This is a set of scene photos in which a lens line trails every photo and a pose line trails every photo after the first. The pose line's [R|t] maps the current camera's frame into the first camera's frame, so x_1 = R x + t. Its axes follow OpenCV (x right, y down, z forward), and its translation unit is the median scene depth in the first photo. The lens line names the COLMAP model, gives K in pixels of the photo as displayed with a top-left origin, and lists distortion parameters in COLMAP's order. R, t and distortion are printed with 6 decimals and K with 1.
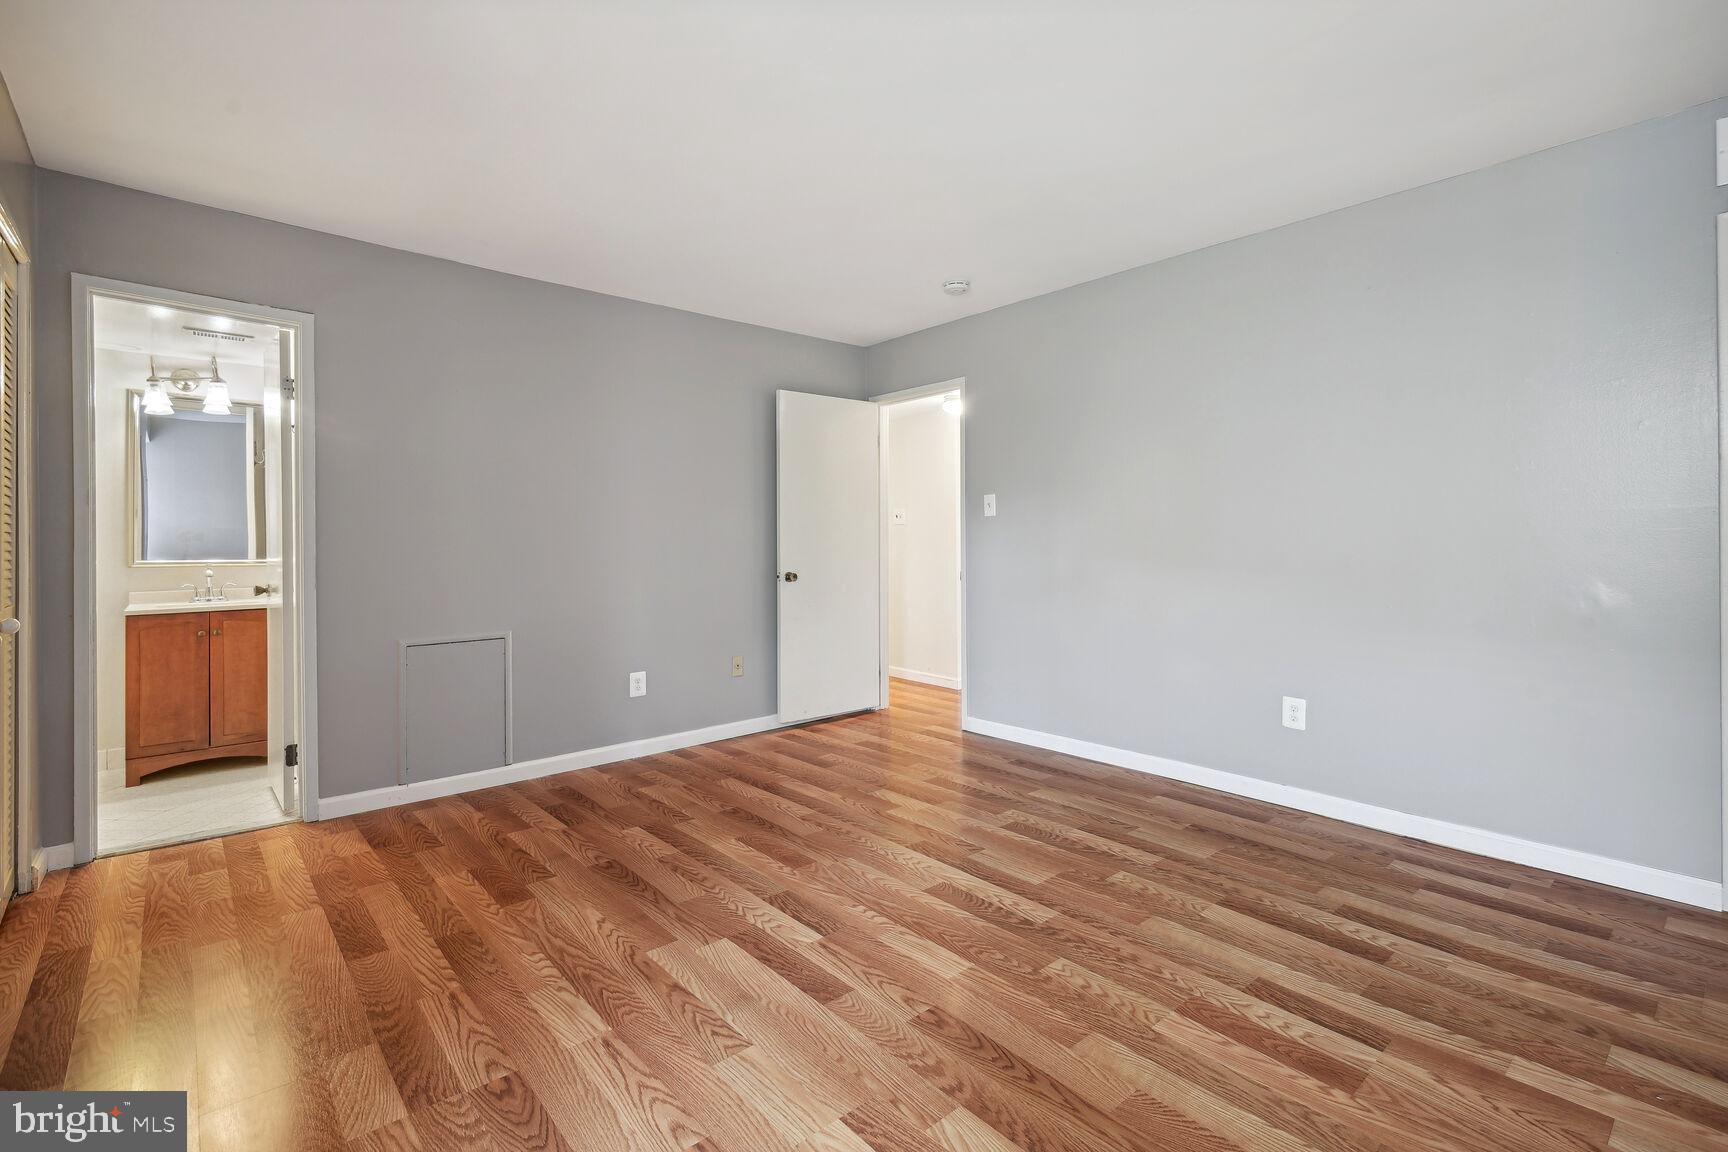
lens RADIAL K [[793.0, 0, 879.8], [0, 793.0, 531.4], [0, 0, 1]] dist [0.026495, -0.012228]
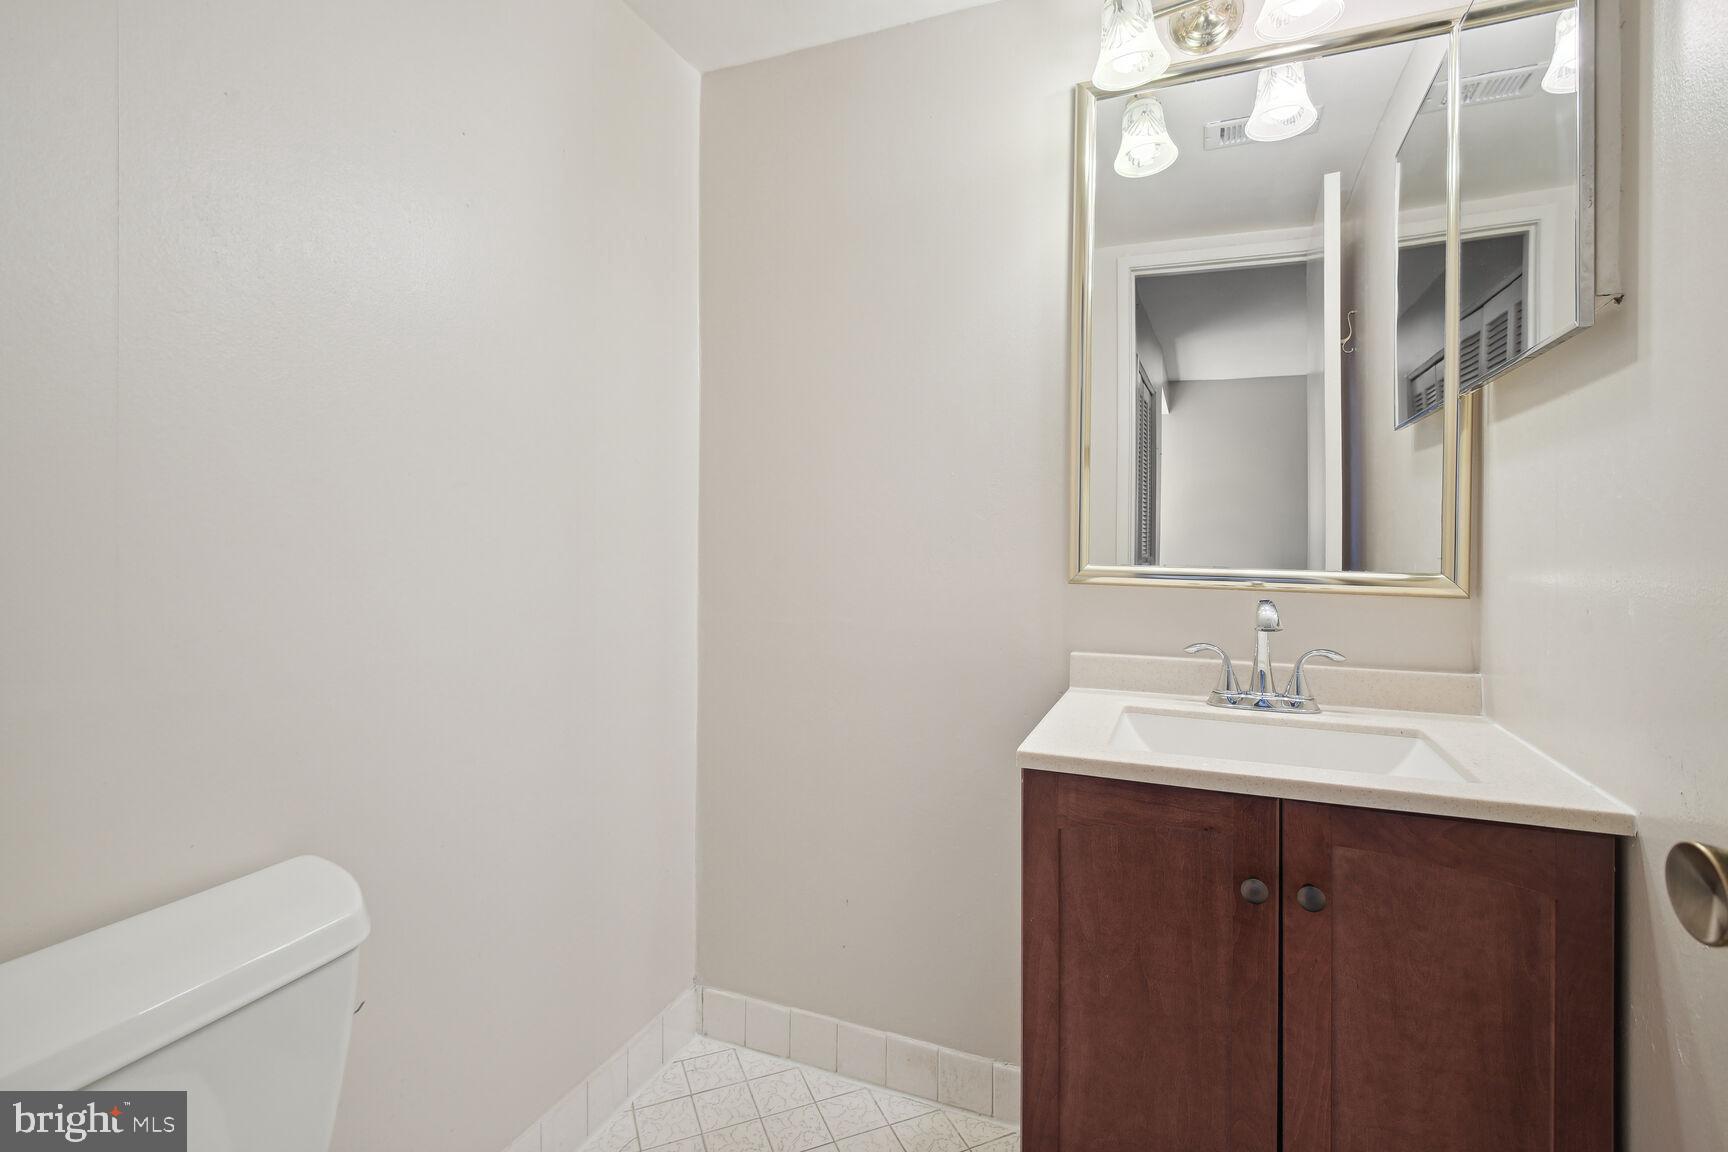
lens RADIAL K [[793.0, 0, 879.8], [0, 793.0, 531.4], [0, 0, 1]] dist [0.026495, -0.012228]
pose [[0.453846, -0.003543, -0.891073, -0.692088], [-0.010051, 0.999908, -0.009095, 0.026915], [0.891023, 0.013084, 0.453769, 0.802829]]
